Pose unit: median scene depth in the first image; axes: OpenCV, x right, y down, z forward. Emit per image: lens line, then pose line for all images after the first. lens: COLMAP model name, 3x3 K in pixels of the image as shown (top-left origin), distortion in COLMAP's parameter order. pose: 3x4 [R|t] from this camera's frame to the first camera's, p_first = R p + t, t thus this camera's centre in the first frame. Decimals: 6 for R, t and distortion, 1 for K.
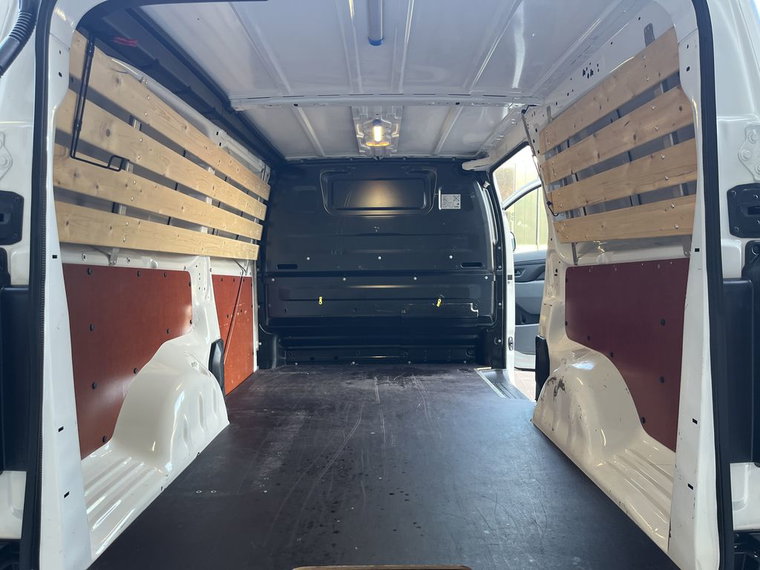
lens RADIAL K [[582.3, 0, 376.2], [0, 582.3, 288.1], [0, 0, 1]] dist [0.000392, -0.001436]
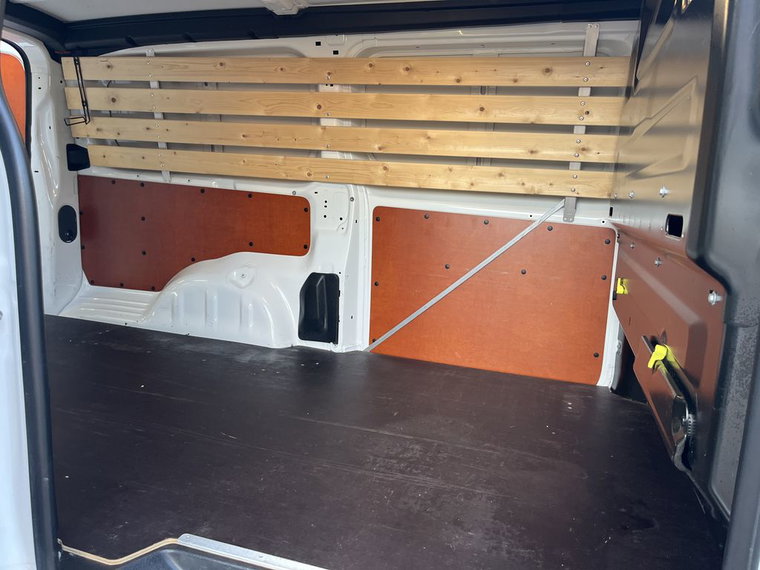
lens RADIAL K [[582.3, 0, 376.2], [0, 582.3, 288.1], [0, 0, 1]] dist [0.000392, -0.001436]
pose [[-0.280548, 0.160060, -0.946400, 0.730173], [-0.089706, 0.977310, 0.191880, -0.093133], [0.955639, 0.138729, -0.259824, 1.639071]]
